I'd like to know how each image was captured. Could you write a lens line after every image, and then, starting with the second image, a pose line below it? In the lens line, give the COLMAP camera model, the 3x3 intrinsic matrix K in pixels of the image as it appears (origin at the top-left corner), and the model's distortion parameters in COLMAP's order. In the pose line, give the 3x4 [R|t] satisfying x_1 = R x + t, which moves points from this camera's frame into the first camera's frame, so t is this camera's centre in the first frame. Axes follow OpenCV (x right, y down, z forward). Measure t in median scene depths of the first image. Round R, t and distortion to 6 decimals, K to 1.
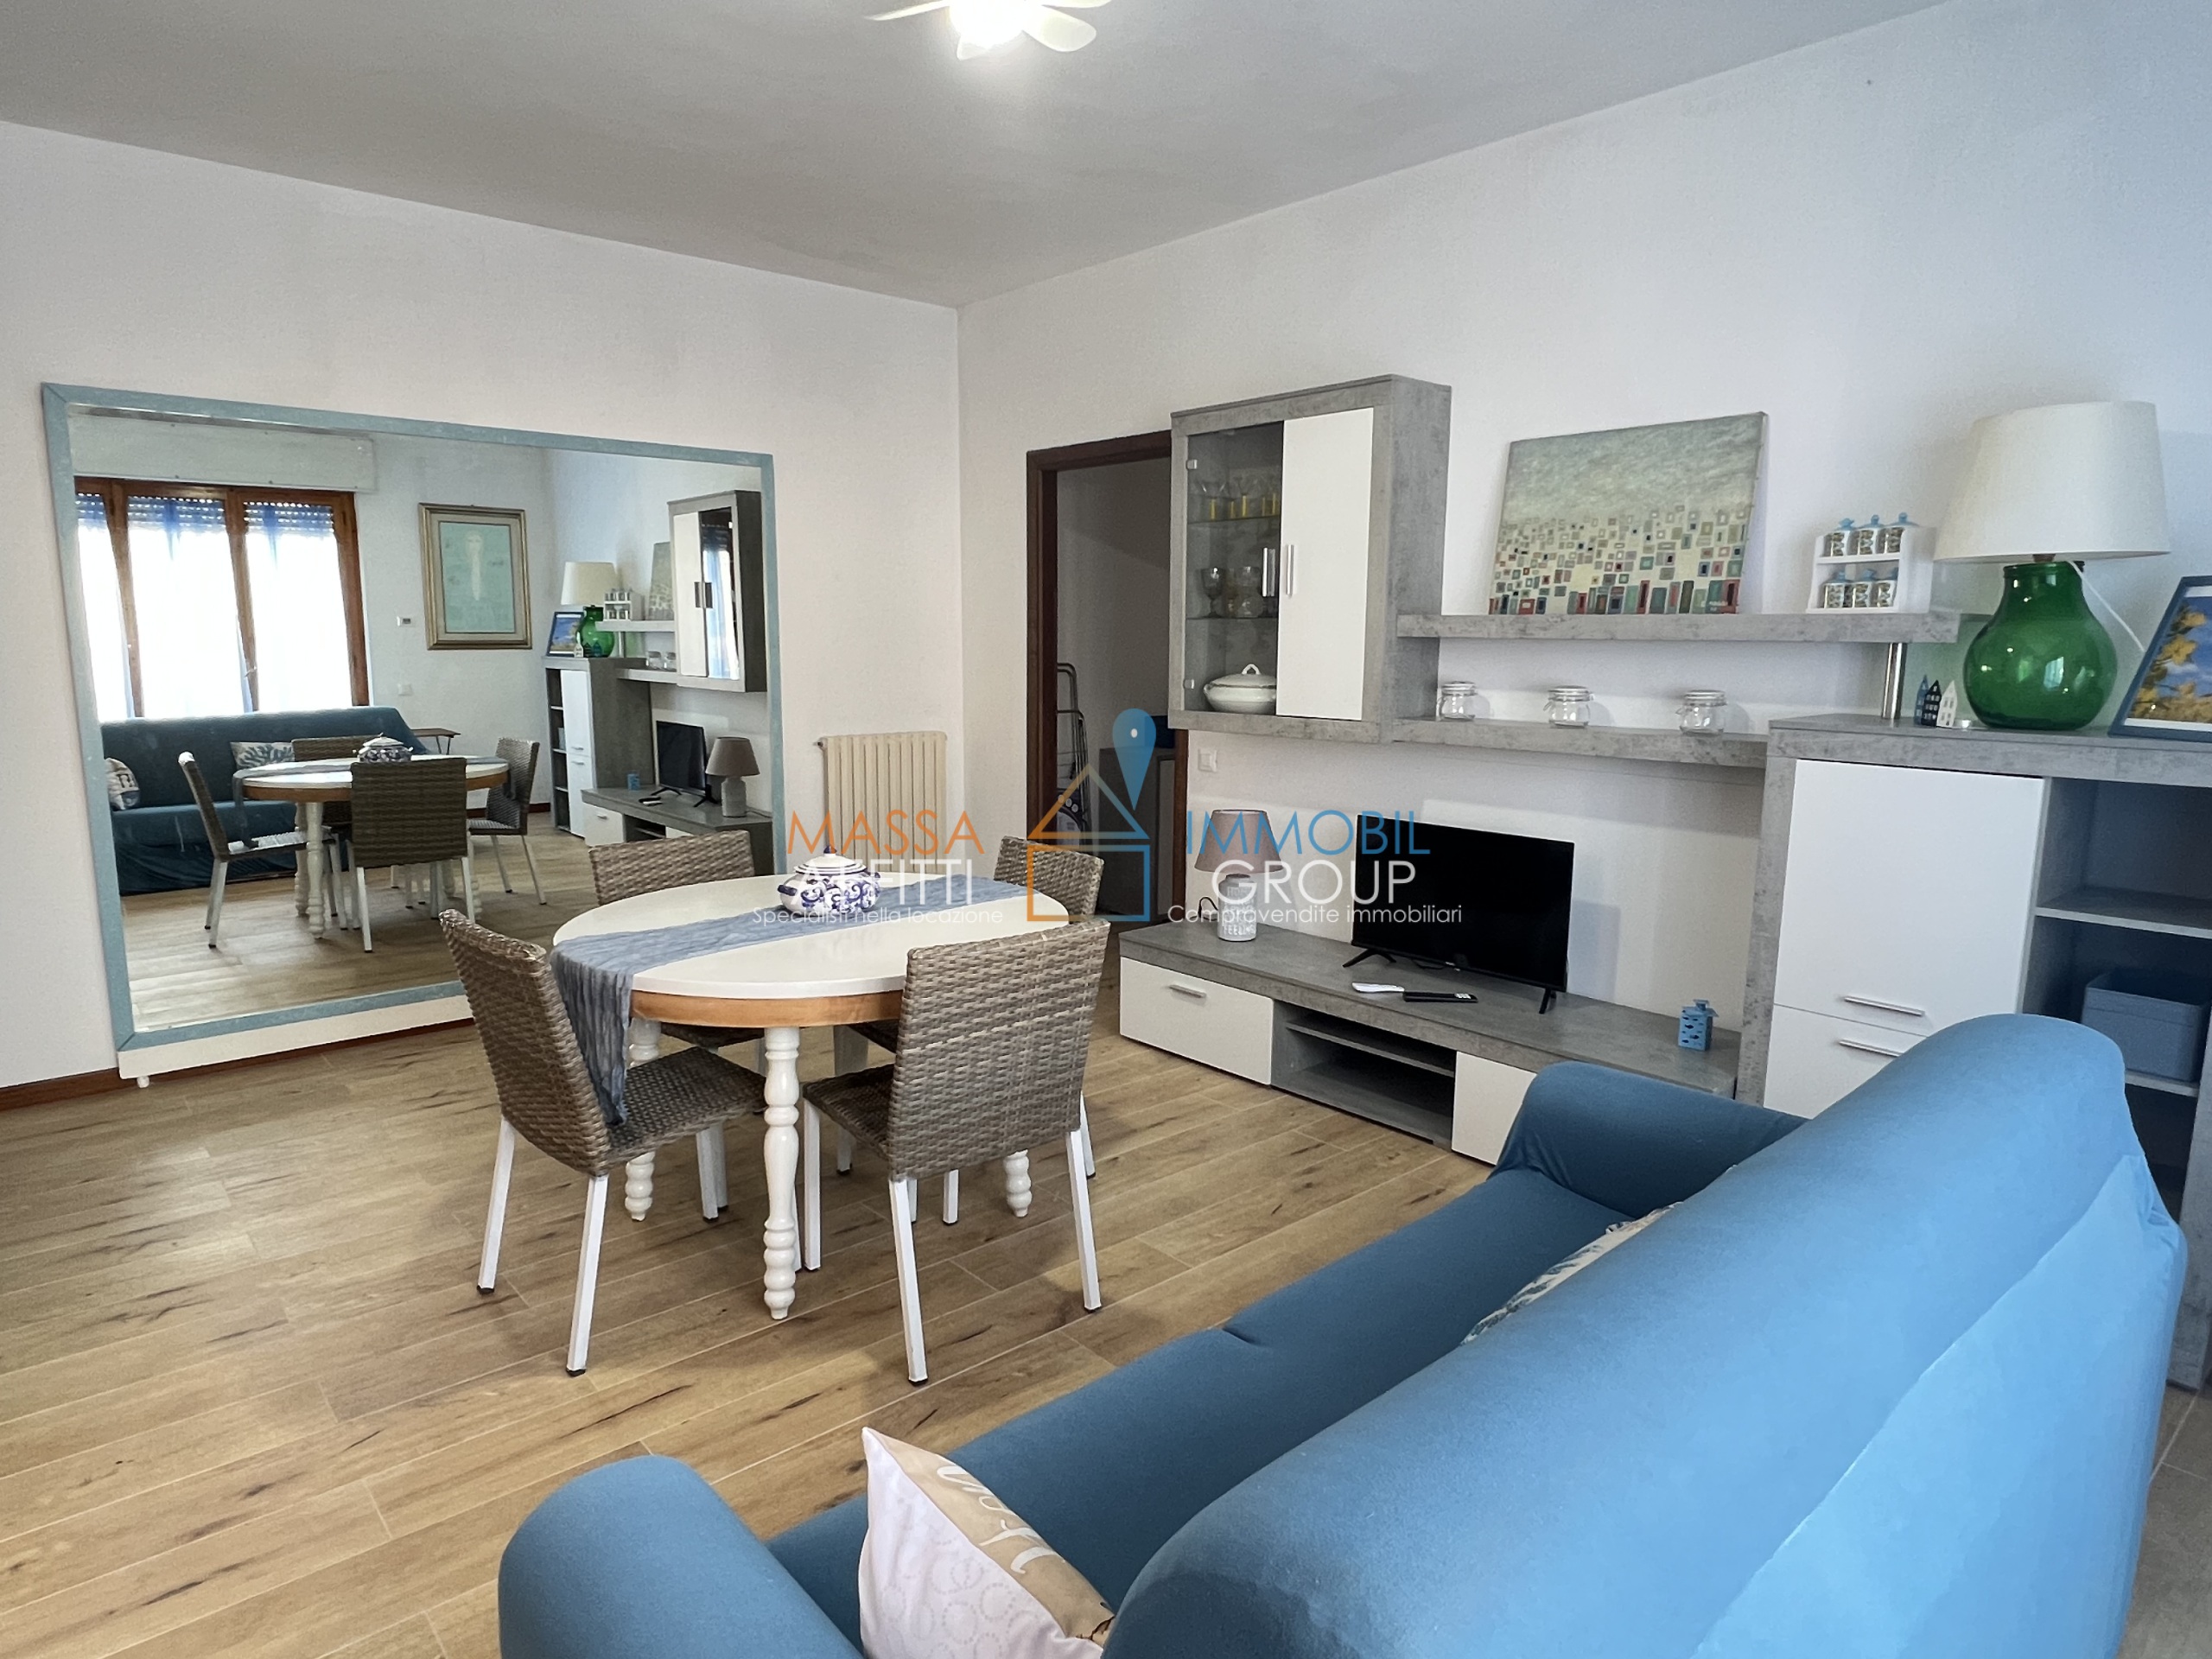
lens RADIAL K [[1296.4, 0, 1088.8], [0, 1296.4, 833.5], [0, 0, 1]] dist [0.002363, -0.002003]
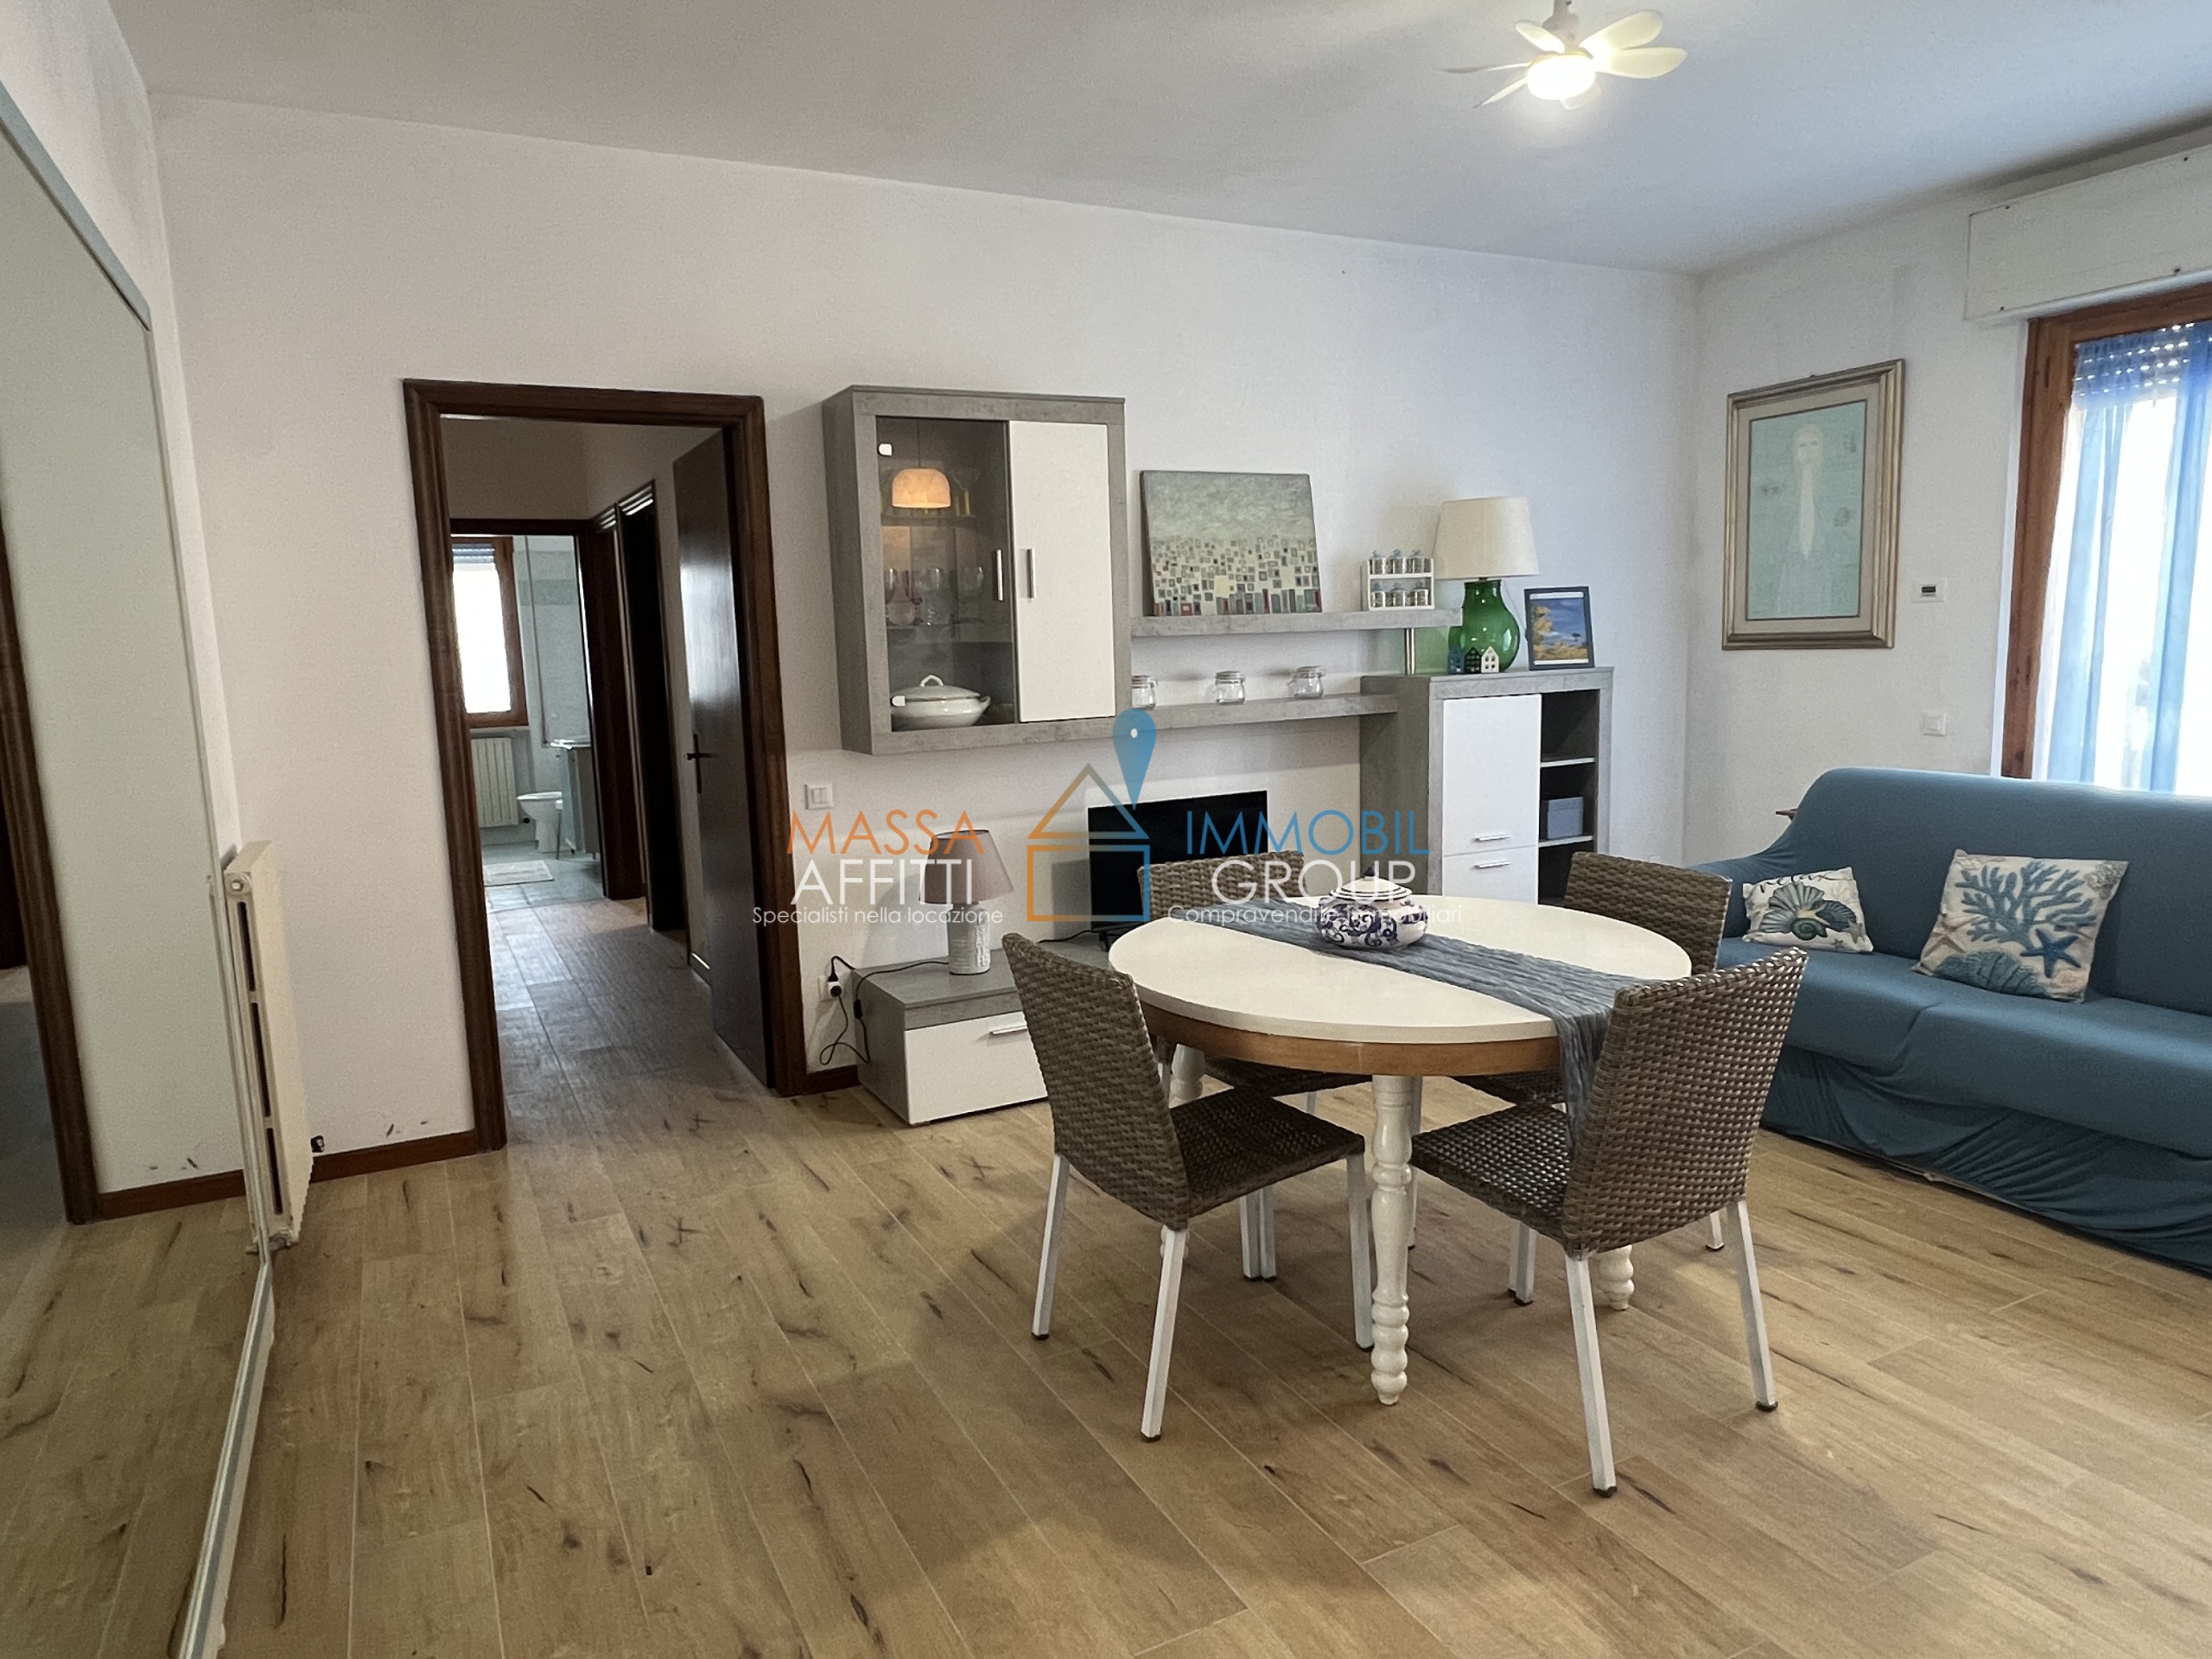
lens RADIAL K [[1383.9, 0, 1089.0], [0, 1383.9, 838.7], [0, 0, 1]] dist [-0.001728, -0.000603]
pose [[0.243065, -0.151638, 0.958084, -1.070151], [0.187304, 0.976454, 0.107027, -0.135782], [-0.951754, 0.153439, 0.265744, 0.869797]]
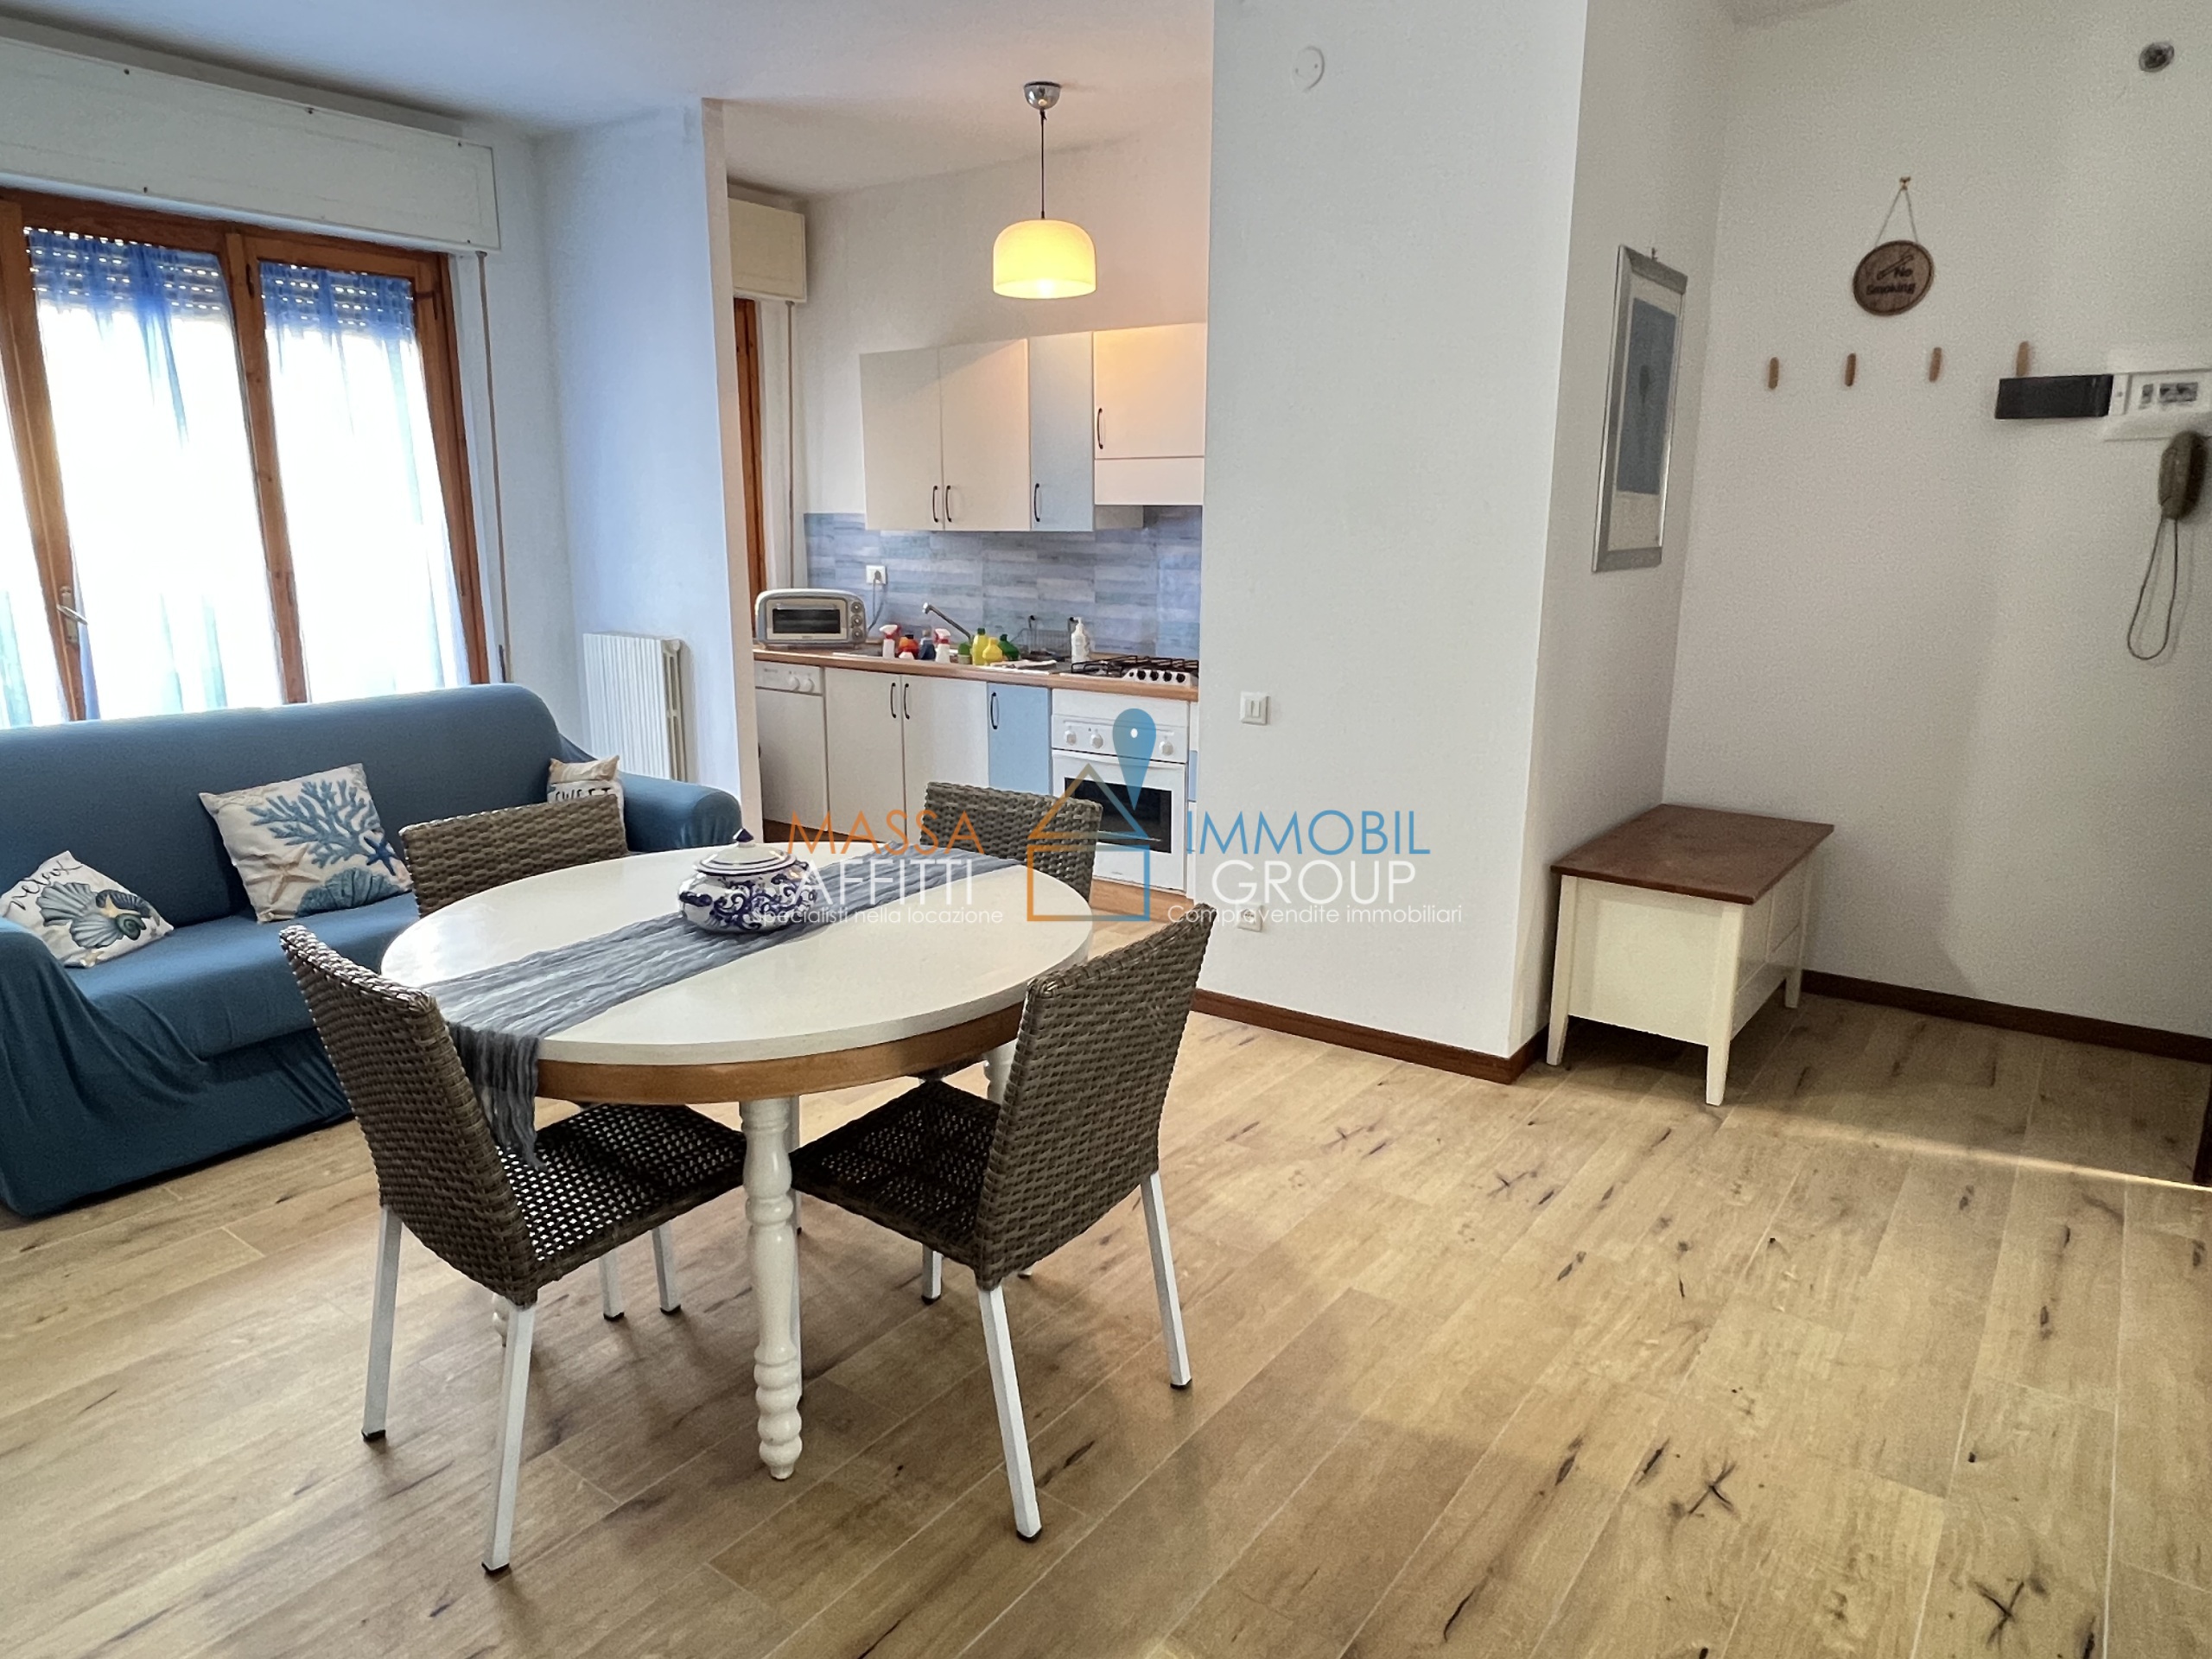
lens RADIAL K [[1382.8, 0, 1091.9], [0, 1382.8, 838.0], [0, 0, 1]] dist [0.000291, -0.002325]
pose [[-0.976920, 0.045511, -0.208702, -0.215669], [-0.036480, 0.927139, 0.372937, -0.257370], [0.210468, 0.371943, -0.904081, 1.613661]]
